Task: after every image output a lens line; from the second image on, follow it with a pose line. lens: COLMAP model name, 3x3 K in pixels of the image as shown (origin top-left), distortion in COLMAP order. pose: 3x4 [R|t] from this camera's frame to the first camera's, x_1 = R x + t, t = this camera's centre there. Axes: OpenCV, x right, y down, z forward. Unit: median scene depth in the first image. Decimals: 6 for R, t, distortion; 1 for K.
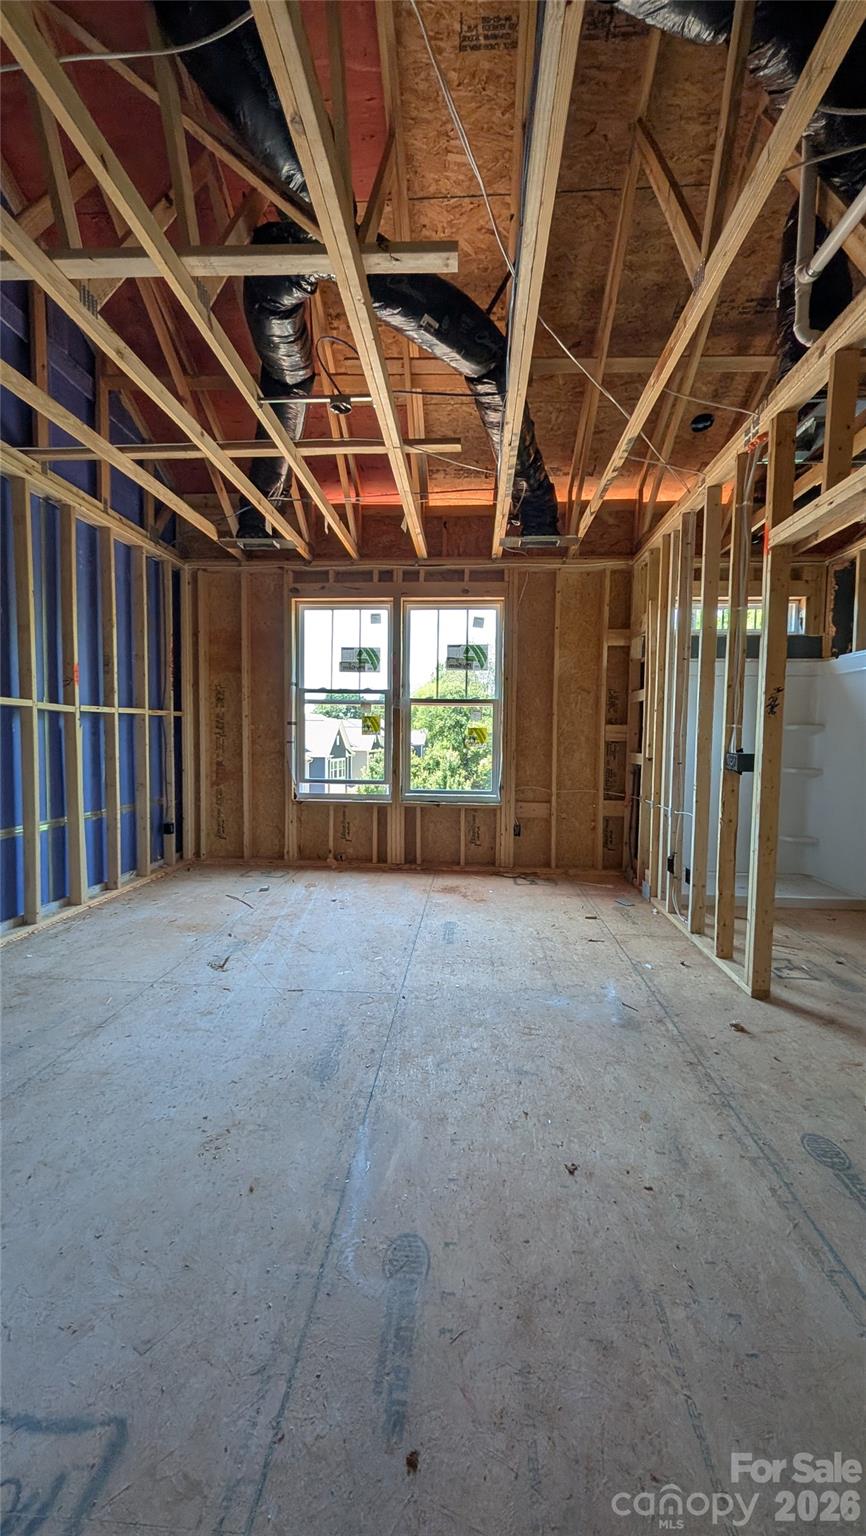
lens RADIAL K [[586.1, 0, 431.0], [0, 586.1, 772.4], [0, 0, 1]] dist [0.001619, 0.000186]
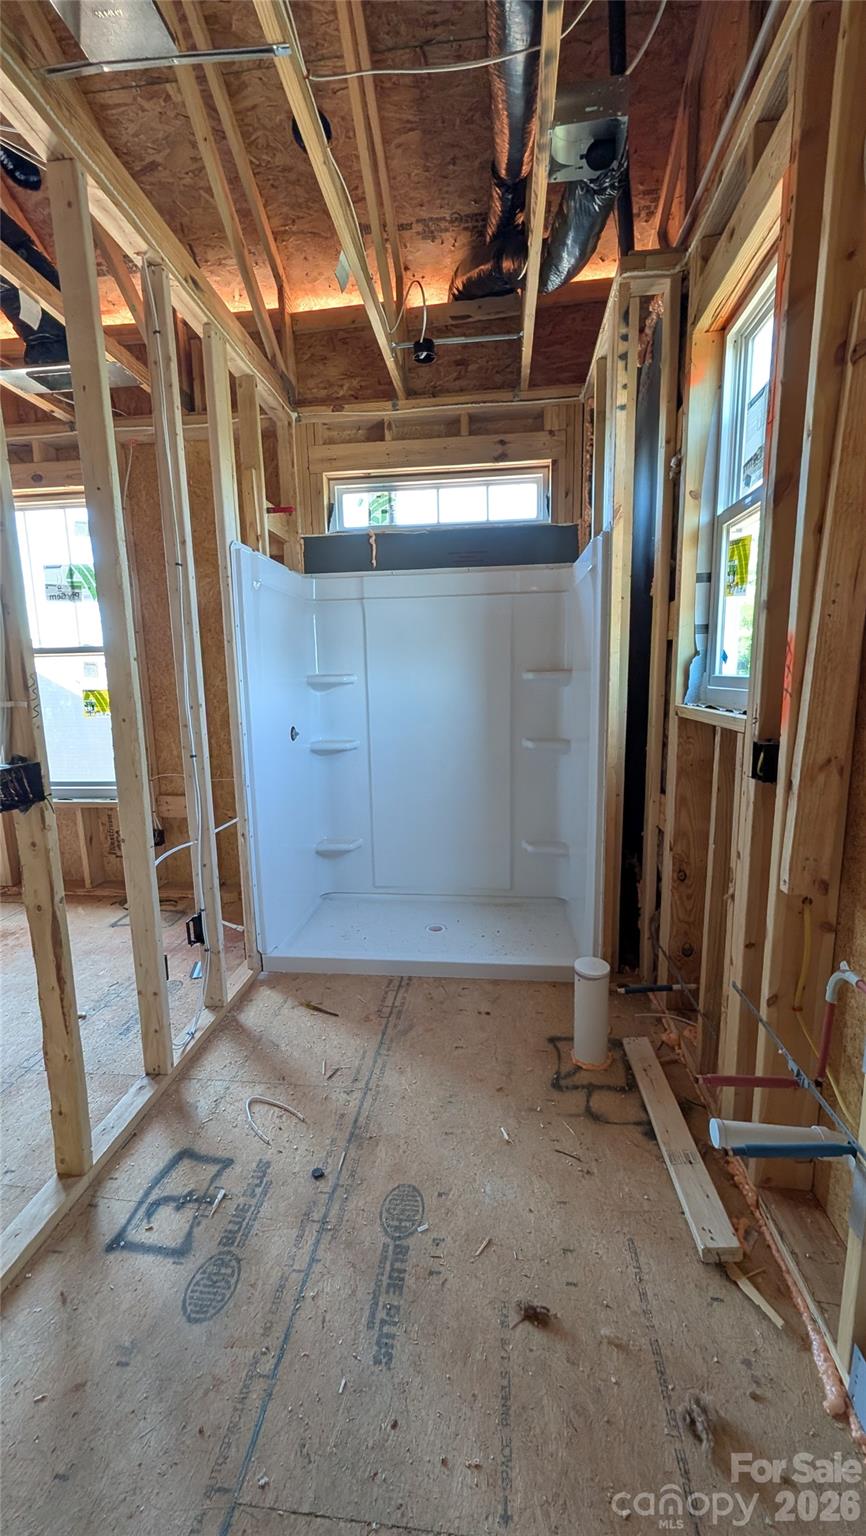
lens RADIAL K [[586.1, 0, 435.5], [0, 586.1, 768.6], [0, 0, 1]] dist [0.001619, 0.000186]
pose [[0.998853, -0.027200, -0.039416, 0.715803], [0.030544, 0.995749, 0.086892, -0.044659], [0.036885, -0.087996, 0.995438, 0.476388]]
